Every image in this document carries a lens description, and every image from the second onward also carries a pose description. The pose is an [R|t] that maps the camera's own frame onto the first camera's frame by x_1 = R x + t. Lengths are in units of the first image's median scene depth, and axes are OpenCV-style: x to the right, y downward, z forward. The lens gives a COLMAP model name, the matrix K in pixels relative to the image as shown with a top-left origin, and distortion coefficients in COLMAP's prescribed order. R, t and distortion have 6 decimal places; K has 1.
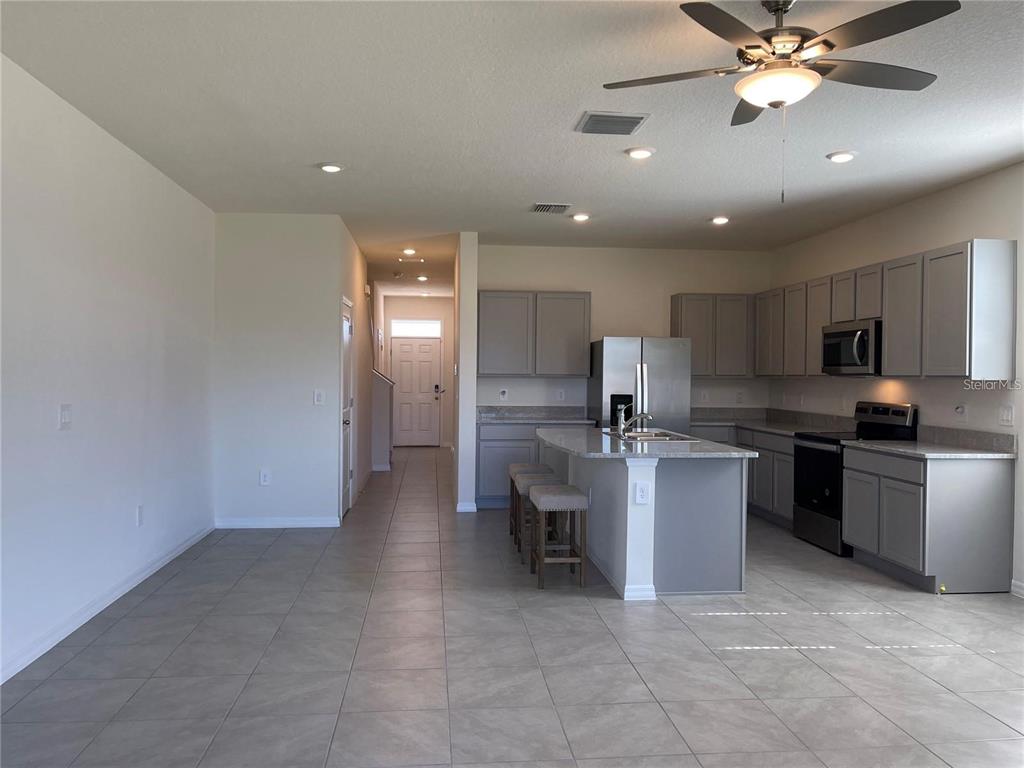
lens RADIAL K [[779.5, 0, 513.4], [0, 779.5, 382.7], [0, 0, 1]] dist [0.061254, -0.050032]
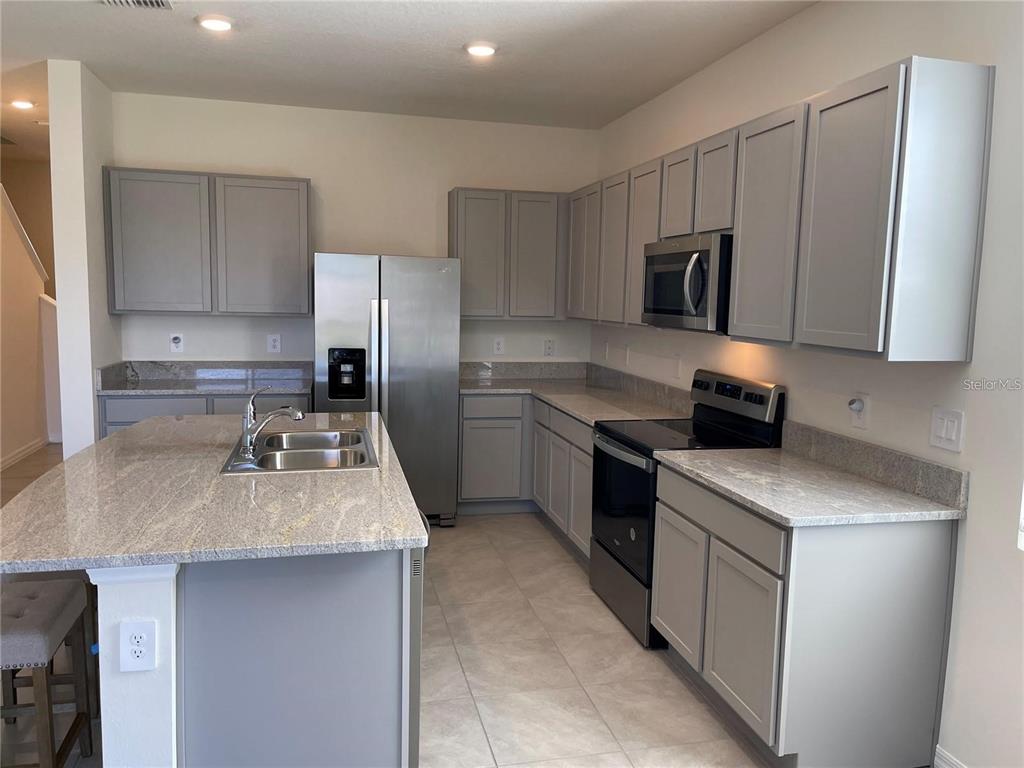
lens RADIAL K [[779.5, 0, 516.7], [0, 779.5, 383.3], [0, 0, 1]] dist [0.061254, -0.050032]
pose [[0.991759, -0.003083, 0.128084, 0.241332], [-0.010914, 0.994044, 0.108434, -0.032692], [-0.127655, -0.108938, 0.985818, 0.455933]]
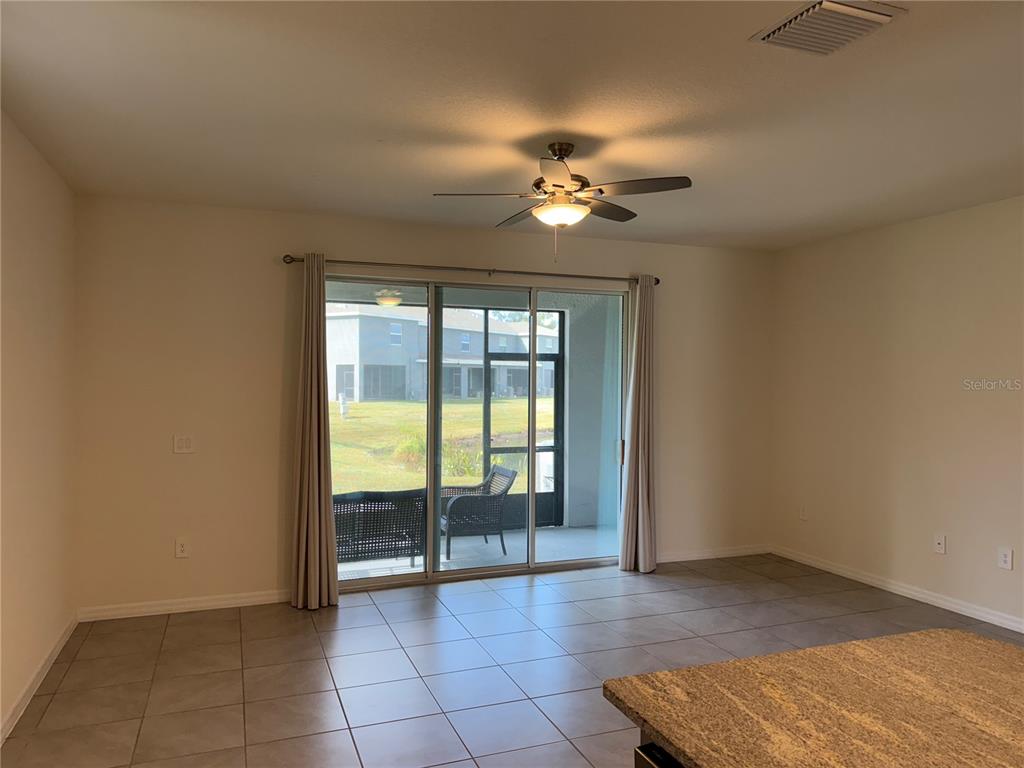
lens RADIAL K [[713.0, 0, 512.9], [0, 713.0, 383.4], [0, 0, 1]] dist [0.004258, -0.000438]
pose [[-0.966549, -0.010684, -0.256258, 0.345722], [-0.013508, 0.999866, 0.009262, -0.042228], [0.256125, 0.012414, -0.966564, 1.025280]]
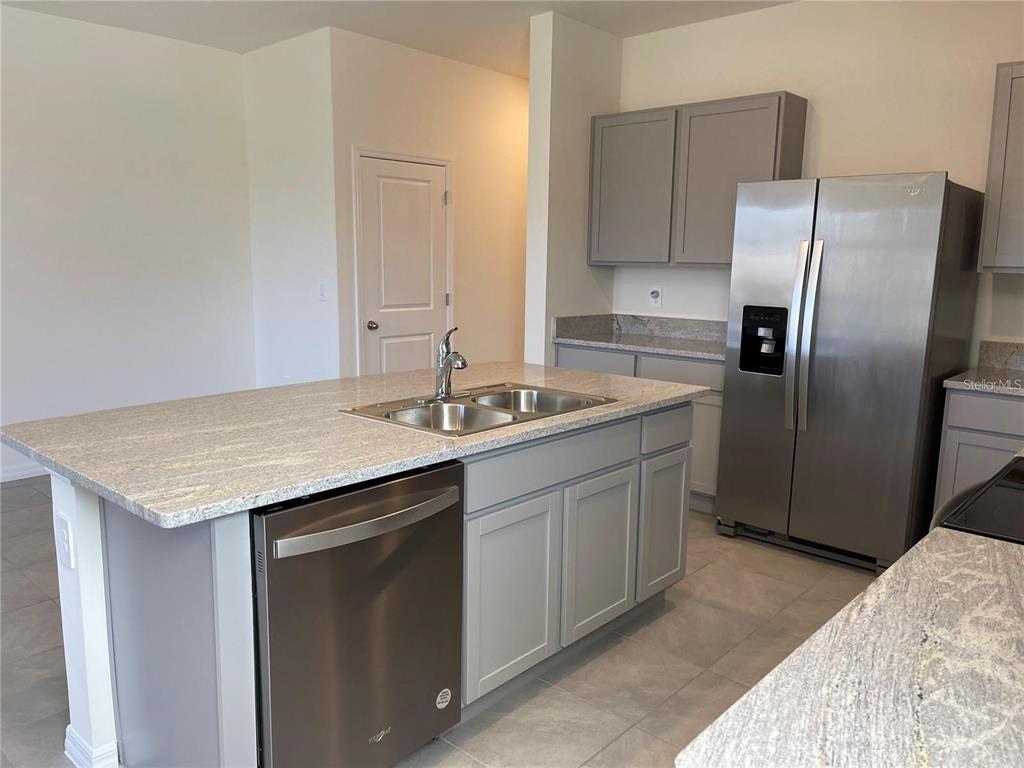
lens RADIAL K [[779.5, 0, 514.2], [0, 779.5, 380.7], [0, 0, 1]] dist [0.061254, -0.050032]
pose [[0.665321, 0.118003, -0.737172, 0.492913], [-0.014734, 0.989312, 0.145067, -0.009095], [0.746412, -0.085655, 0.659949, 0.705588]]
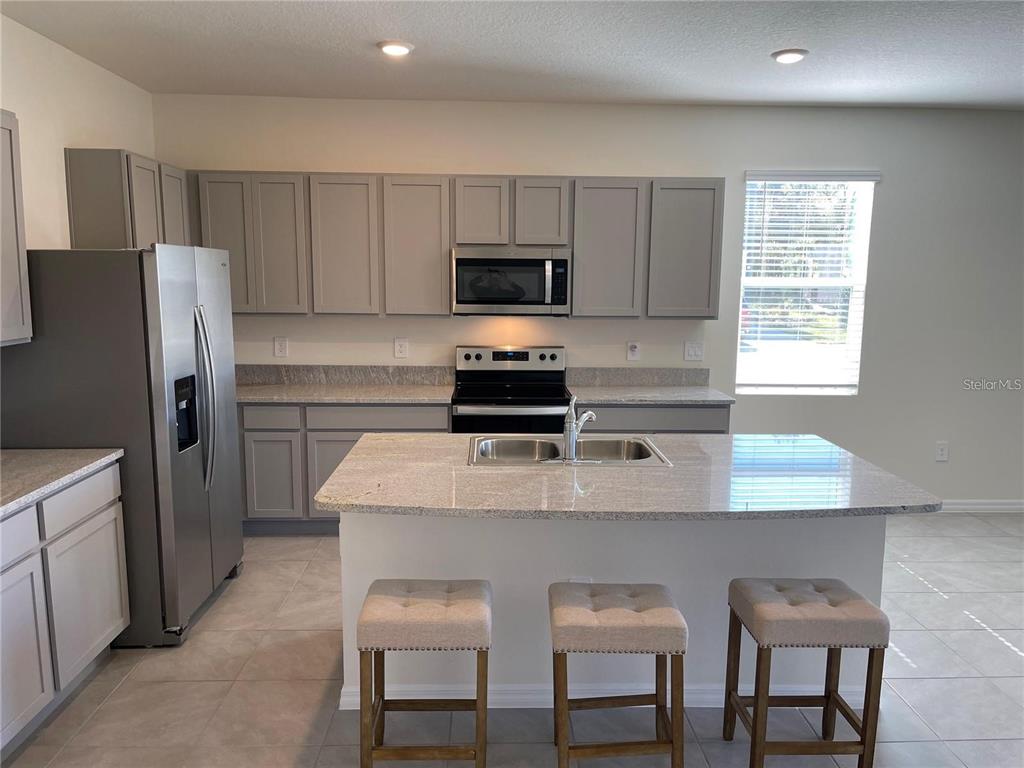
lens RADIAL K [[779.5, 0, 517.9], [0, 779.5, 385.5], [0, 0, 1]] dist [0.061254, -0.050032]
pose [[0.067874, -0.156081, 0.985410, -0.369744], [0.000346, 0.987691, 0.156418, -0.065341], [-0.997694, -0.010276, 0.067092, 0.975543]]
